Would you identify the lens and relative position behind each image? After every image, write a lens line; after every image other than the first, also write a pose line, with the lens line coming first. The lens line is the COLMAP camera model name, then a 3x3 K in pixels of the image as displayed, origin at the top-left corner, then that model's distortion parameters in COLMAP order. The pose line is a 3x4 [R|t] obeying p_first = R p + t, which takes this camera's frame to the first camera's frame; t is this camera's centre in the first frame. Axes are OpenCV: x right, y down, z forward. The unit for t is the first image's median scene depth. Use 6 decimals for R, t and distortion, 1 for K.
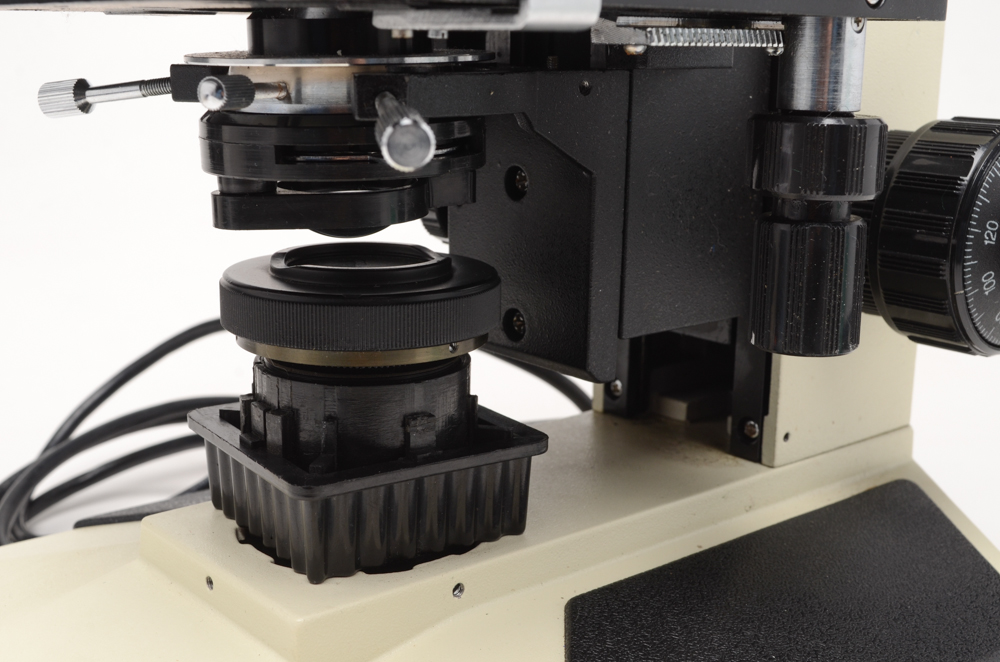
lens RADIAL K [[1341.9, 0, 500.0], [0, 1341.9, 331.0], [0, 0, 1]] dist [-0.006561, 0.004581]
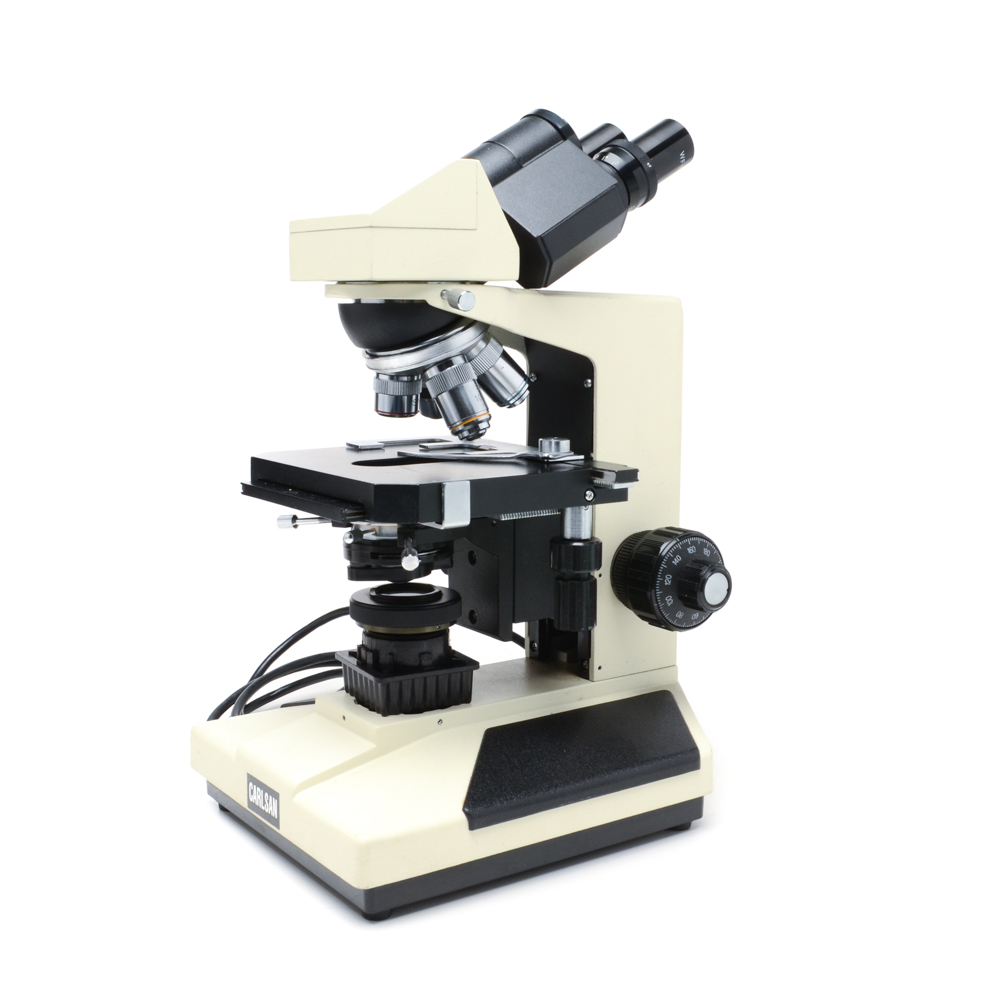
lens RADIAL K [[1372.5, 0, 500.0], [0, 1372.5, 500.0], [0, 0, 1]] dist [-0.002272, -0.000913]
pose [[0.996069, -0.000468, -0.088575, 0.308420], [-0.006279, 0.997097, -0.075883, -0.030092], [0.088353, 0.076141, 0.993175, -1.587354]]
